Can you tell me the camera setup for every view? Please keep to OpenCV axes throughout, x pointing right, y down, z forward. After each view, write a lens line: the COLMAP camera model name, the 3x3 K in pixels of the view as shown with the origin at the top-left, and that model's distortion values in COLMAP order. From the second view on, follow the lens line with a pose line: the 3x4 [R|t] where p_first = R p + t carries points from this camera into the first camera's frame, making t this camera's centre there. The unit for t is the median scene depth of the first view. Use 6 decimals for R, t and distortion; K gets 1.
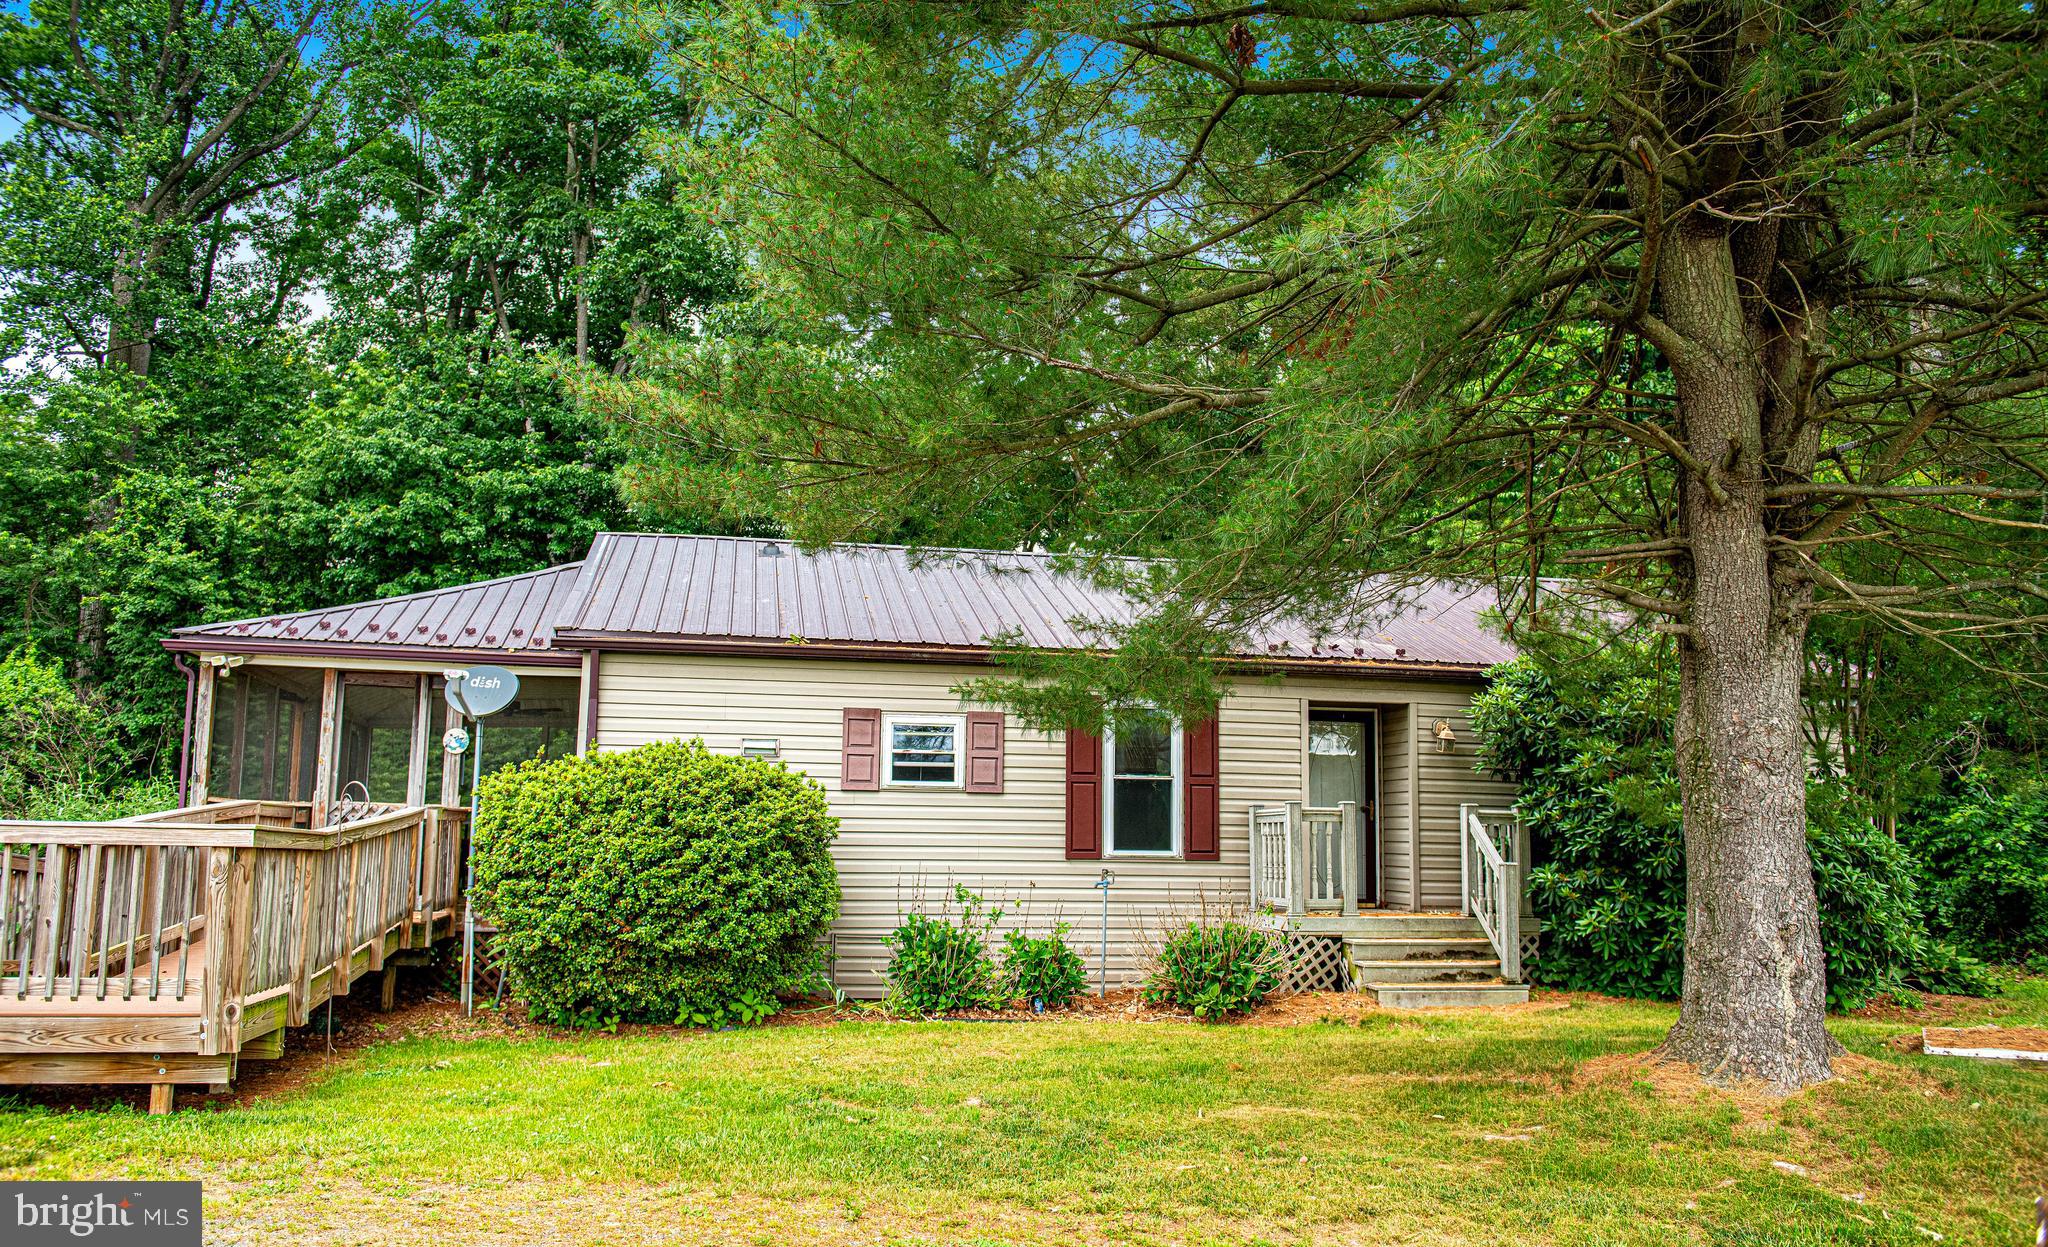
lens RADIAL K [[1564.2, 0, 1024.0], [0, 1564.2, 623.5], [0, 0, 1]] dist [-0.033567, -0.000147]
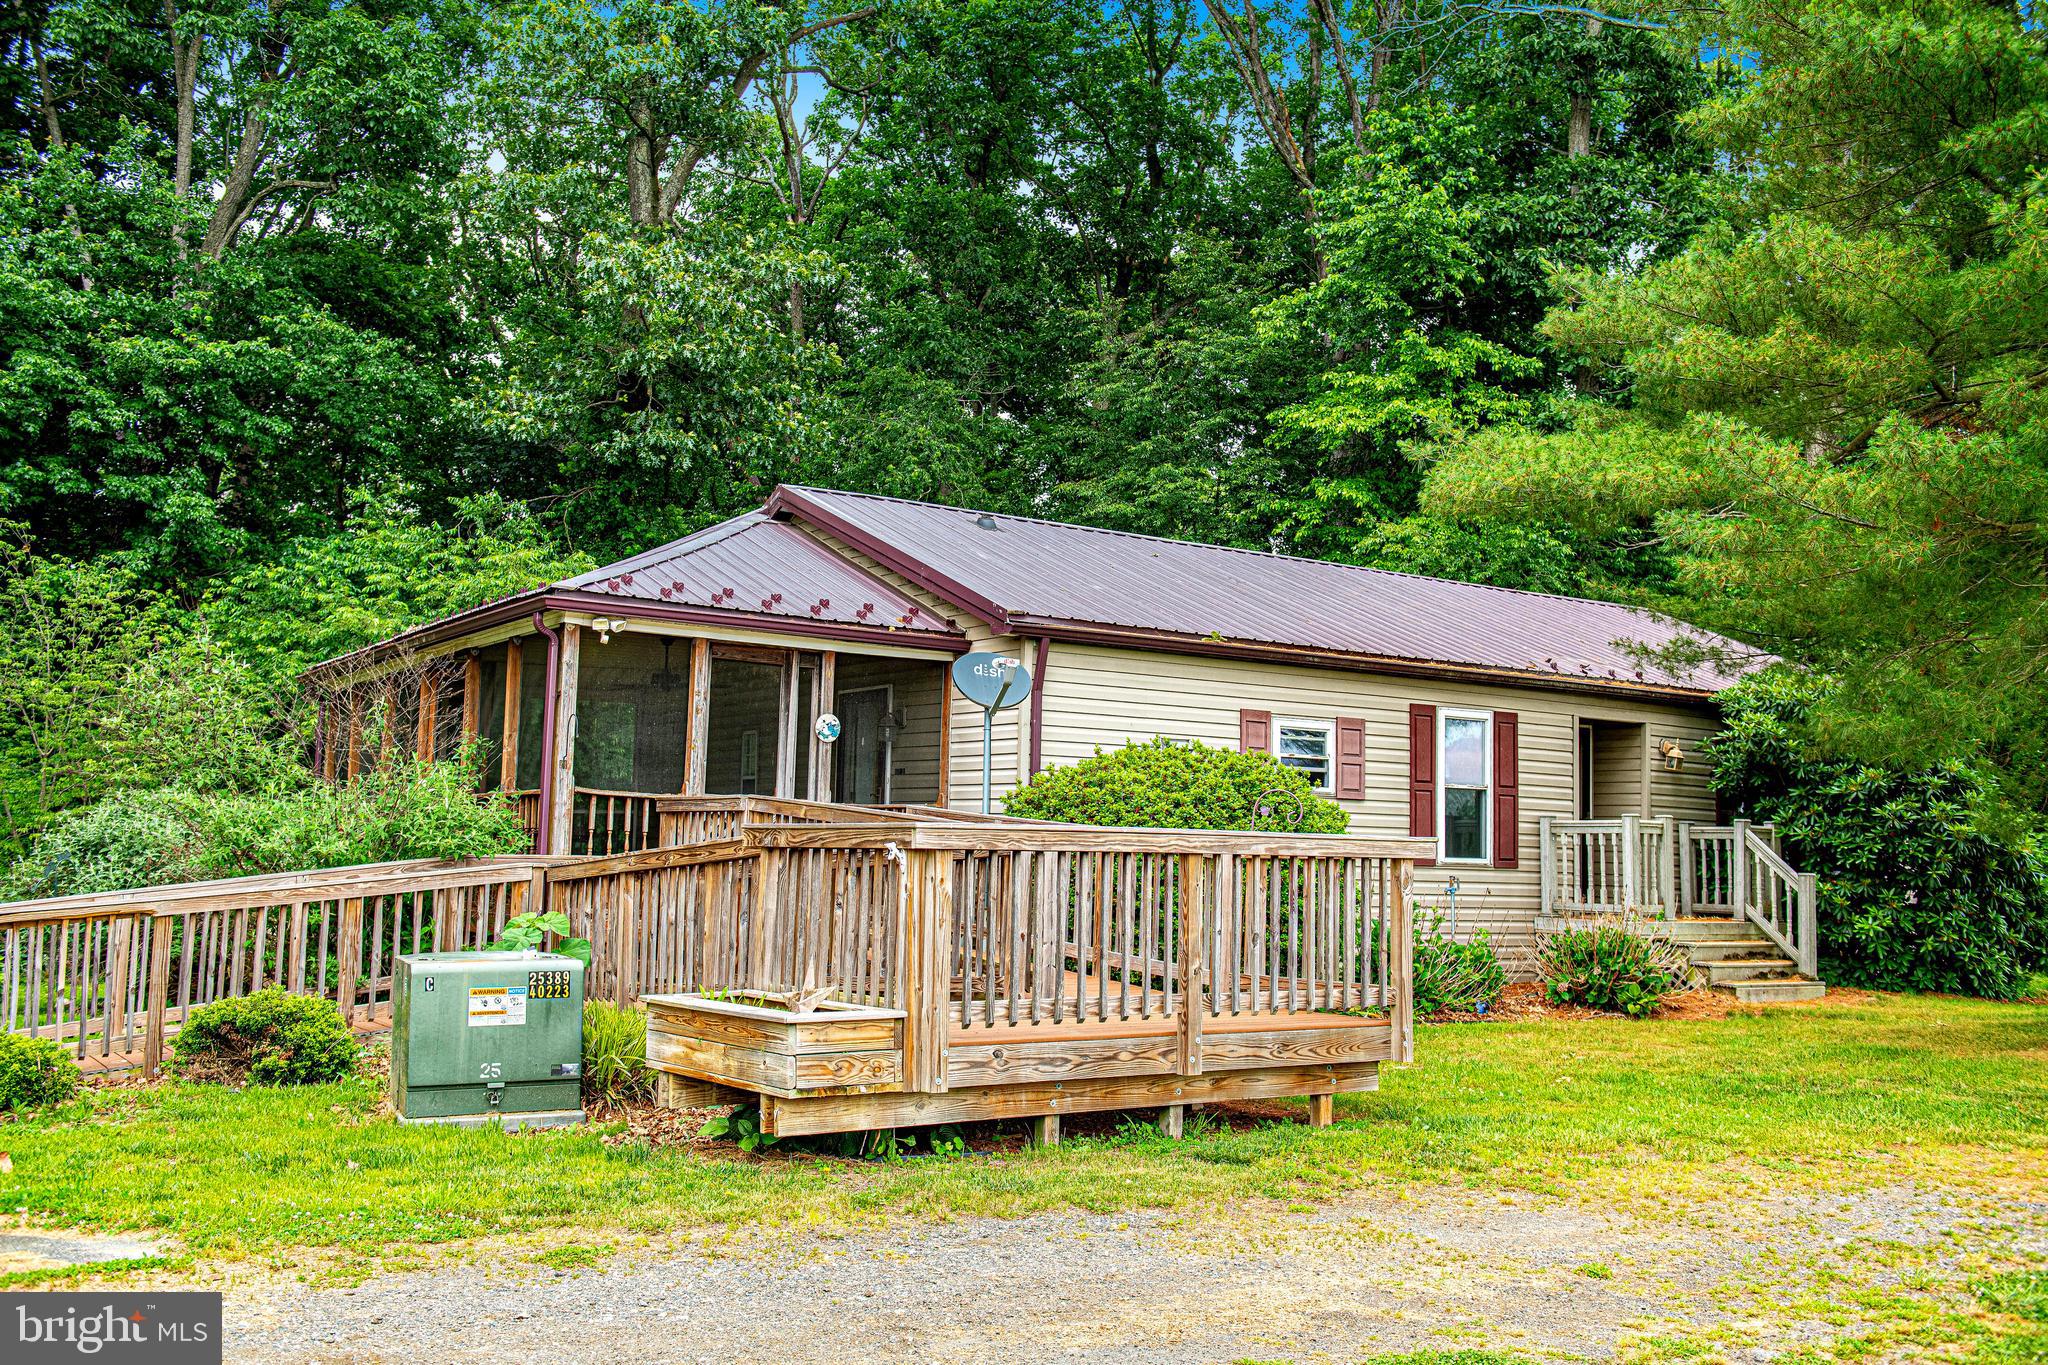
lens RADIAL K [[1880.8, 0, 1024.0], [0, 1880.8, 682.5], [0, 0, 1]] dist [0.002689, -0.000660]
pose [[0.919338, 0.045757, 0.390799, -0.697585], [-0.068674, 0.996630, 0.044862, -0.005439], [-0.387429, -0.068081, 0.919382, -0.016723]]
